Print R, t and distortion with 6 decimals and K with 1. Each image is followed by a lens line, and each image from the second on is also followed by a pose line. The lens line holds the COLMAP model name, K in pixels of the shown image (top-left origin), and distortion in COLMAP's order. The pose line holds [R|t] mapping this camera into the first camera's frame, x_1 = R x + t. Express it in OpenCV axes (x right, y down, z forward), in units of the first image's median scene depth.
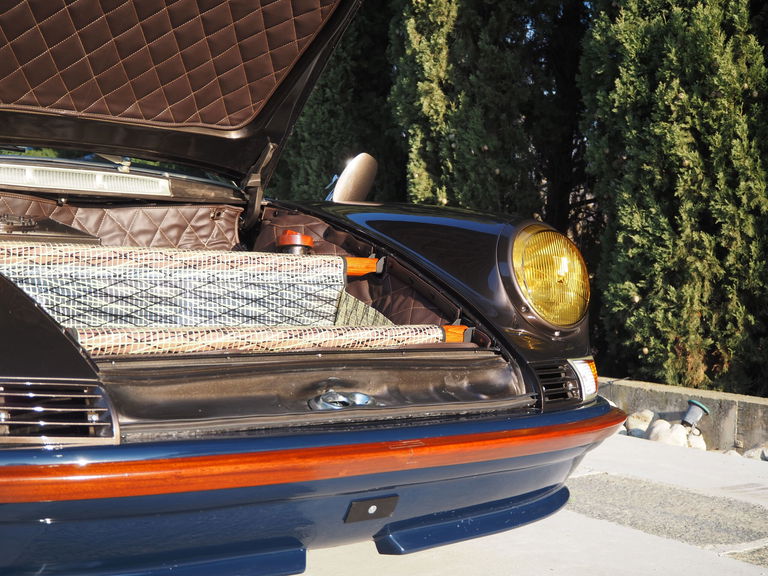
lens RADIAL K [[1068.1, 0, 380.8], [0, 1068.1, 283.6], [0, 0, 1]] dist [0.031772, 0.000000]
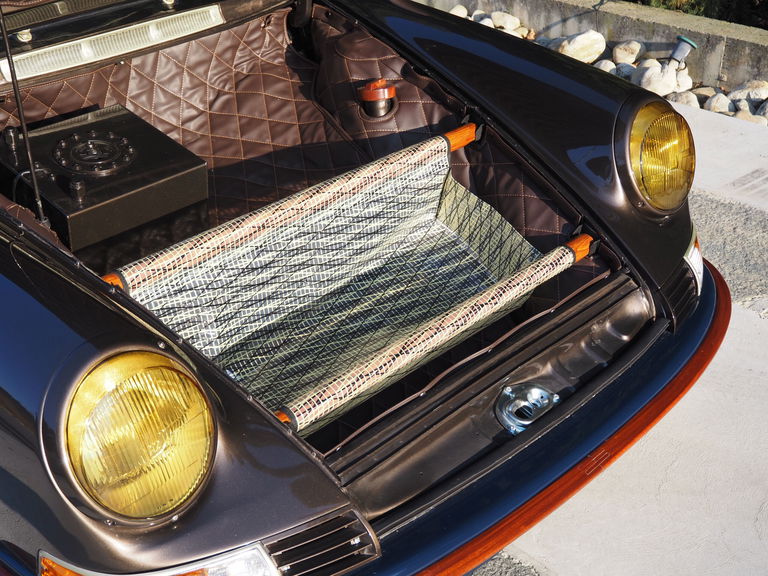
lens RADIAL K [[1020.7, 0, 388.1], [0, 1020.7, 282.3], [0, 0, 1]] dist [0.033125, 0.000000]
pose [[0.991712, -0.106491, 0.071878, -0.180005], [0.057374, 0.867648, 0.493857, -0.399772], [-0.114956, -0.485640, 0.866567, 0.133117]]
